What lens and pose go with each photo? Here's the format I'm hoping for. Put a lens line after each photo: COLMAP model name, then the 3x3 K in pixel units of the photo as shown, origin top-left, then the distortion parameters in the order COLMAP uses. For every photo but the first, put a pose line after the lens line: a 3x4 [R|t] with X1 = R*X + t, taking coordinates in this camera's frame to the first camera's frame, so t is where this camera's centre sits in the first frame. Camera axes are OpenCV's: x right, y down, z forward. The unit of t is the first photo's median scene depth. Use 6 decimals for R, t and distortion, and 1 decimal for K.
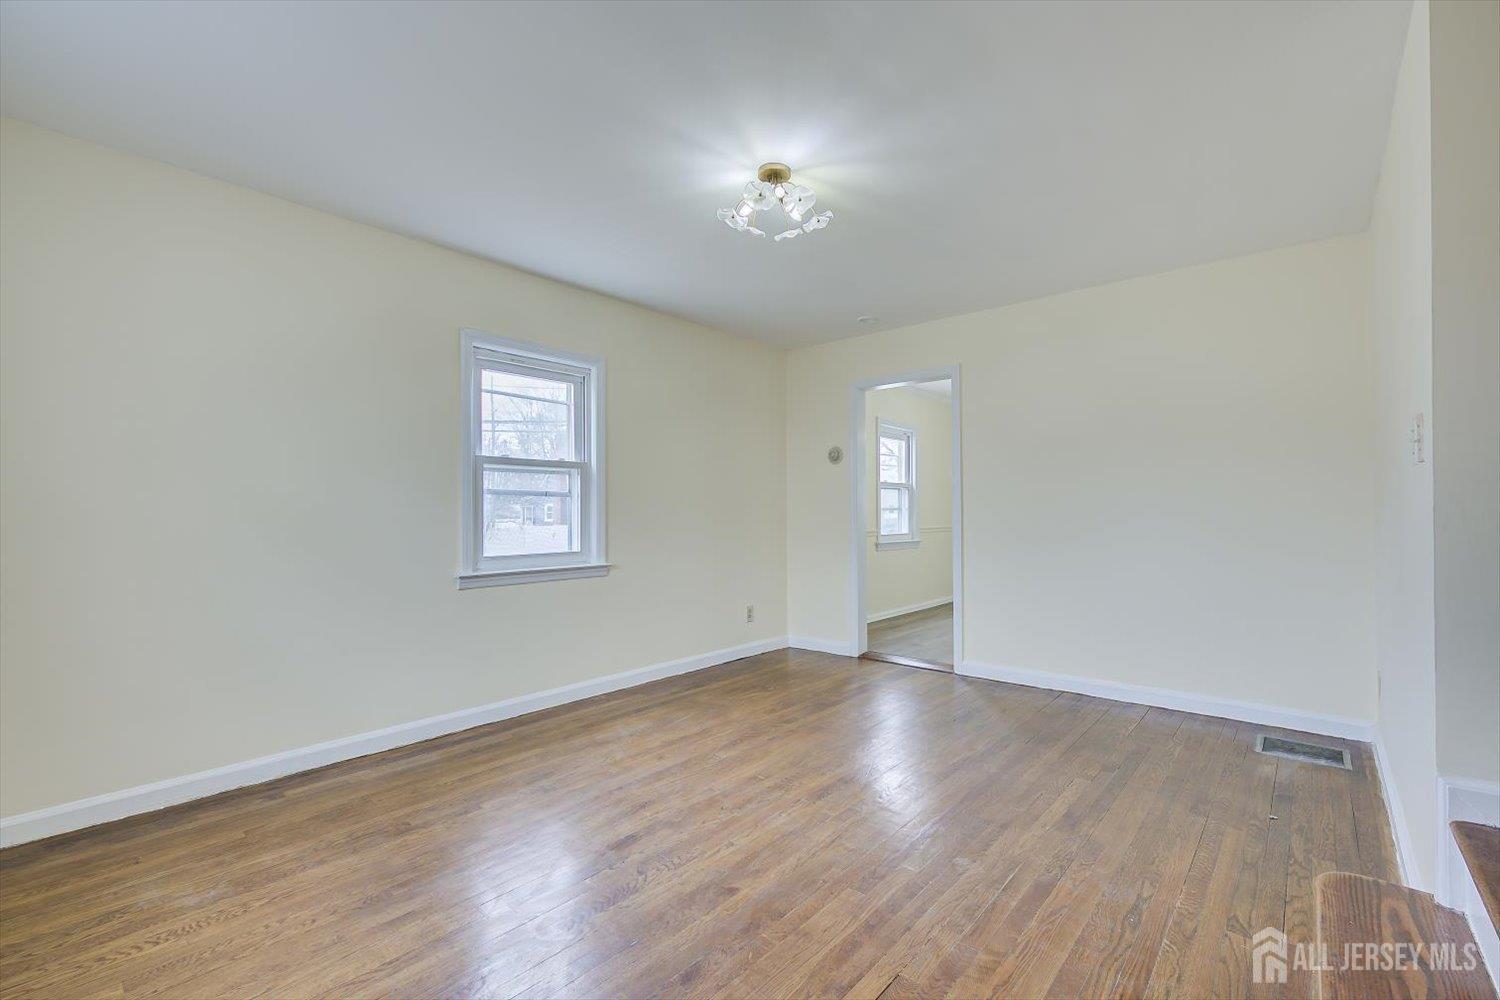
lens RADIAL K [[654.1, 0, 756.0], [0, 654.1, 508.7], [0, 0, 1]] dist [-0.000829, 0.000293]
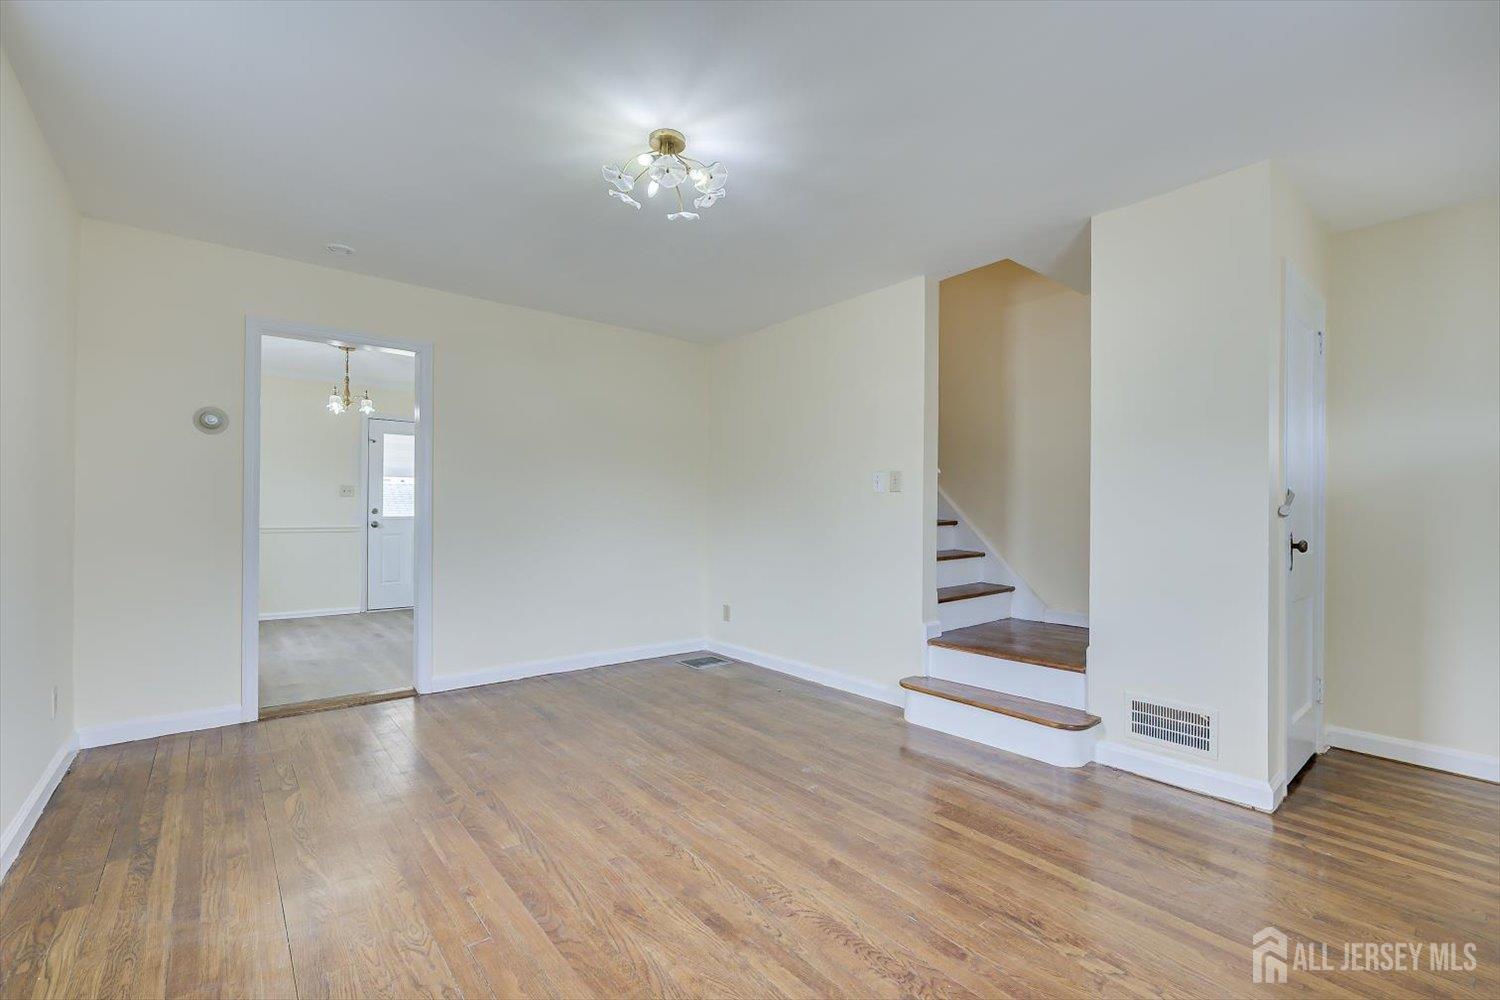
lens RADIAL K [[654.1, 0, 756.0], [0, 654.1, 508.7], [0, 0, 1]] dist [-0.000829, 0.000293]
pose [[0.165510, 0.010037, 0.986157, -0.820955], [-0.009599, 0.999917, -0.008566, 0.010287], [-0.986161, -0.008049, 0.165592, 0.698237]]
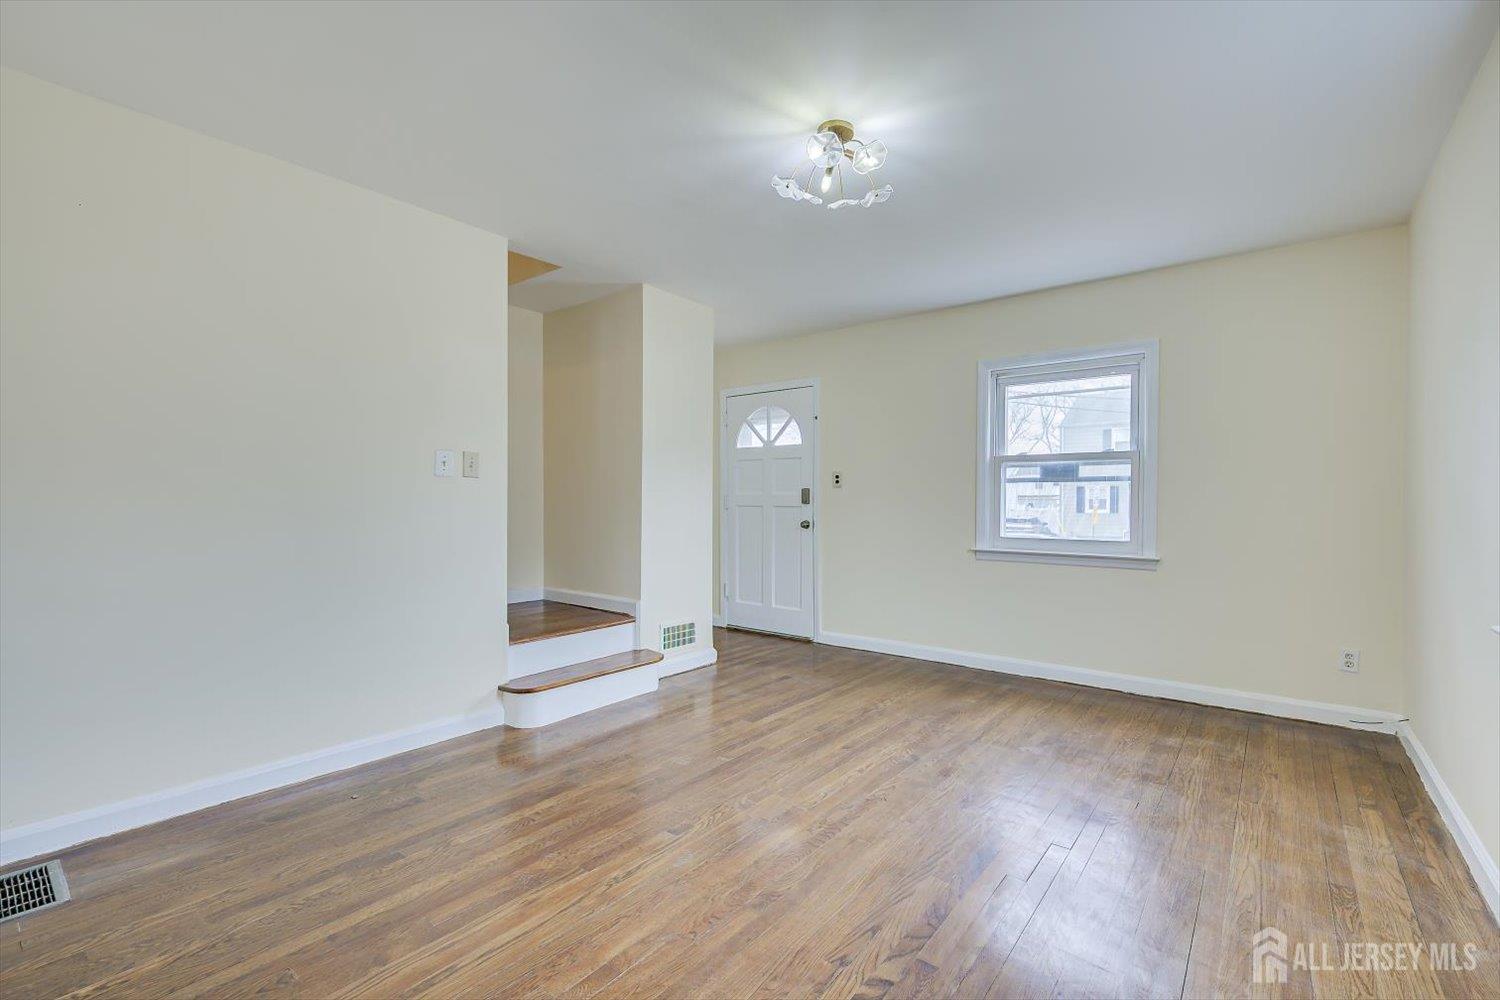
lens RADIAL K [[654.1, 0, 756.0], [0, 654.1, 508.7], [0, 0, 1]] dist [-0.000829, 0.000293]
pose [[-0.998980, 0.000862, -0.045147, 0.177641], [0.000589, 0.999981, 0.006061, 0.007903], [0.045151, 0.006028, -0.998962, 1.851399]]
